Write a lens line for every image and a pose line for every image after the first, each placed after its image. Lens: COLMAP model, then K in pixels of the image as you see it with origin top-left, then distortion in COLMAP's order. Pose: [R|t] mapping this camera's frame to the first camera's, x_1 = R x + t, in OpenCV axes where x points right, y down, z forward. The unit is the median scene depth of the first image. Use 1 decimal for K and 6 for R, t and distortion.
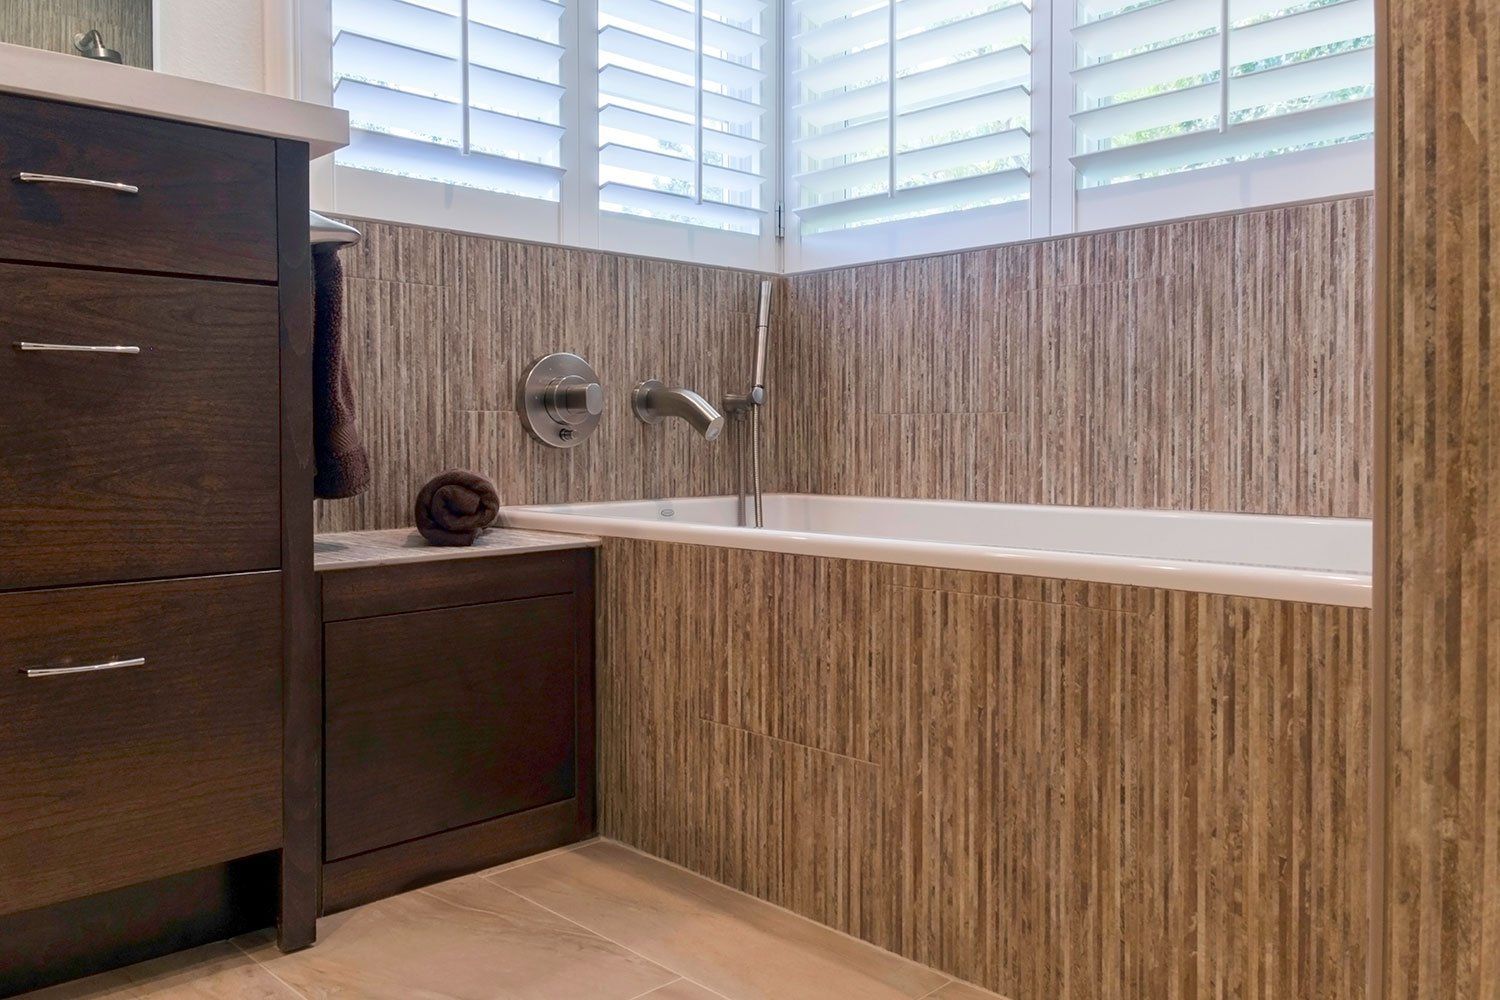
lens RADIAL K [[1128.7, 0, 720.9], [0, 1128.7, 423.6], [0, 0, 1]] dist [0.011691, -0.014177]
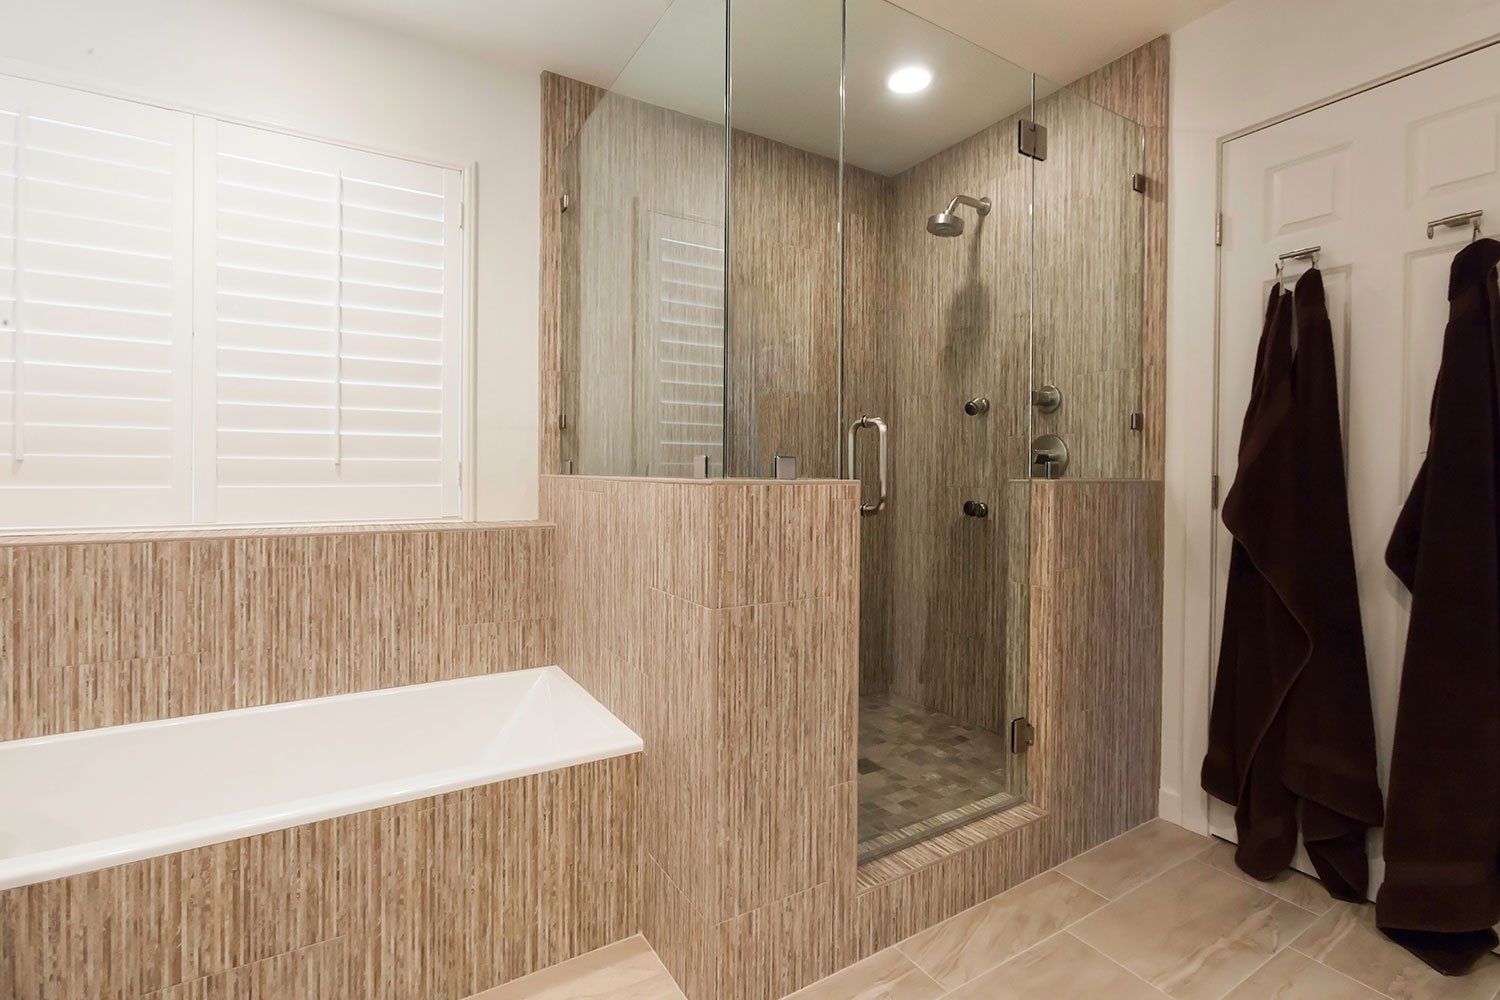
lens RADIAL K [[692.2, 0, 726.1], [0, 692.2, 477.2], [0, 0, 1]] dist [-0.026699, 0.015351]
pose [[0.258945, -0.003997, 0.965884, -0.483475], [0.010003, 0.999949, 0.001457, -0.261741], [-0.965840, 0.009284, 0.258972, 0.123039]]
